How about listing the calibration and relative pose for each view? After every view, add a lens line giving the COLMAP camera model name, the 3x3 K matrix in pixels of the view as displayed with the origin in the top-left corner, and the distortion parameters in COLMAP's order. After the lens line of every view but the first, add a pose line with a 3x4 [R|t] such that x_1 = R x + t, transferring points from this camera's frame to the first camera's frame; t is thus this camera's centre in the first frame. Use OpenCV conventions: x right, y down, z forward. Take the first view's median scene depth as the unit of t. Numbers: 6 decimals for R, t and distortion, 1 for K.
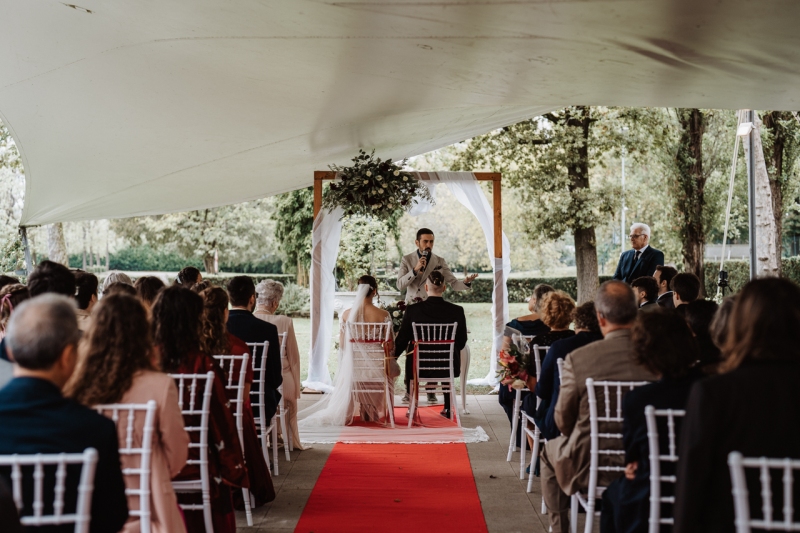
lens RADIAL K [[1144.4, 0, 400.0], [0, 1144.4, 266.5], [0, 0, 1]] dist [-0.022831, -0.001311]
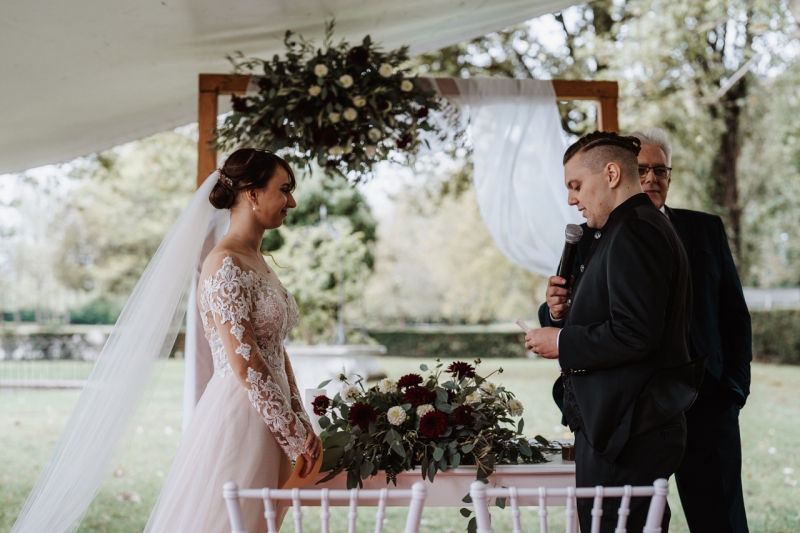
lens RADIAL K [[1144.4, 0, 400.0], [0, 1144.4, 266.5], [0, 0, 1]] dist [-0.022831, -0.001311]
pose [[0.999803, -0.005555, 0.019053, -0.006313], [0.006449, 0.998866, -0.047164, 0.011671], [-0.018769, 0.047277, 0.998705, 0.563743]]
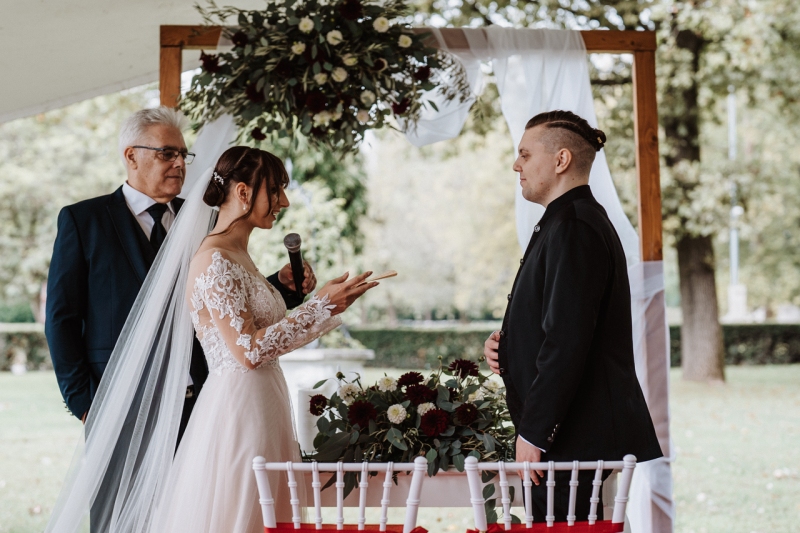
lens RADIAL K [[1829.6, 0, 400.0], [0, 1829.6, 266.5], [0, 0, 1]] dist [-0.003134, -0.033434]
pose [[0.999663, -0.005874, 0.025286, -0.012177], [0.006518, 0.999654, -0.025469, 0.010831], [-0.025128, 0.025625, 0.999356, 0.406350]]
